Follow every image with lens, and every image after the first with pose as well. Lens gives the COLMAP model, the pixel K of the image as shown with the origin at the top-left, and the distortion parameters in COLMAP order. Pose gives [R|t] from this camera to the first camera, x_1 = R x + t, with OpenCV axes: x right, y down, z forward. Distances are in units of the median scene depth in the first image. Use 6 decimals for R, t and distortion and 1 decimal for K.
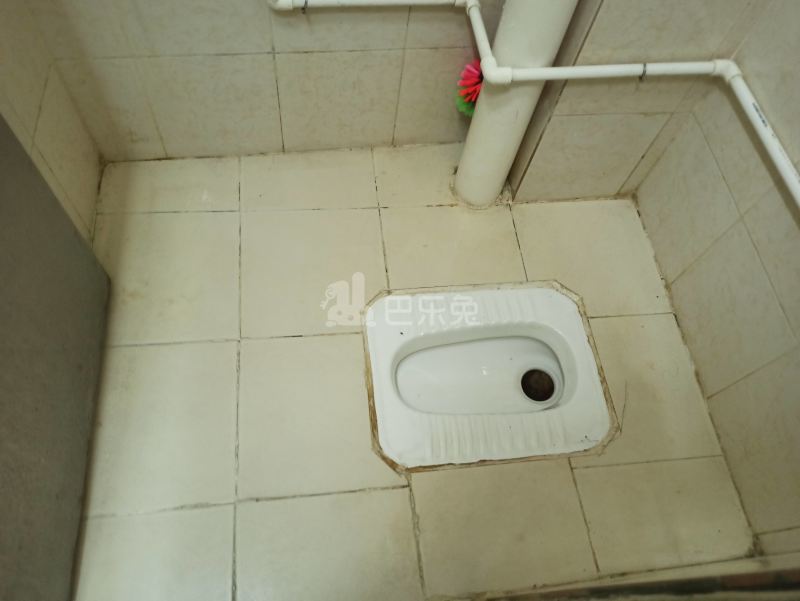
lens RADIAL K [[595.0, 0, 396.1], [0, 595.0, 295.8], [0, 0, 1]] dist [0.038624, -0.032008]
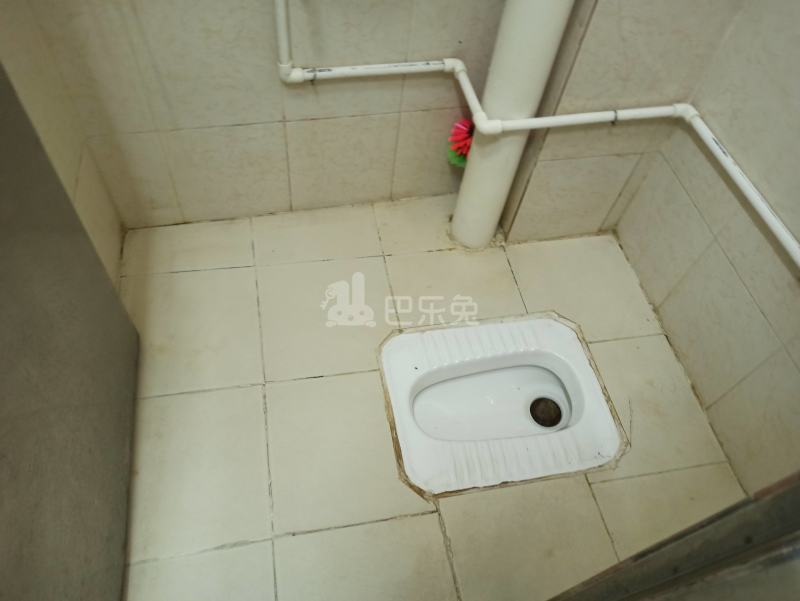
lens RADIAL K [[595.0, 0, 396.1], [0, 595.0, 295.8], [0, 0, 1]] dist [0.038624, -0.032008]
pose [[0.997025, -0.066462, 0.039026, -0.060804], [0.070558, 0.990836, -0.115174, 0.056854], [-0.031014, 0.117585, 0.992578, -0.067869]]
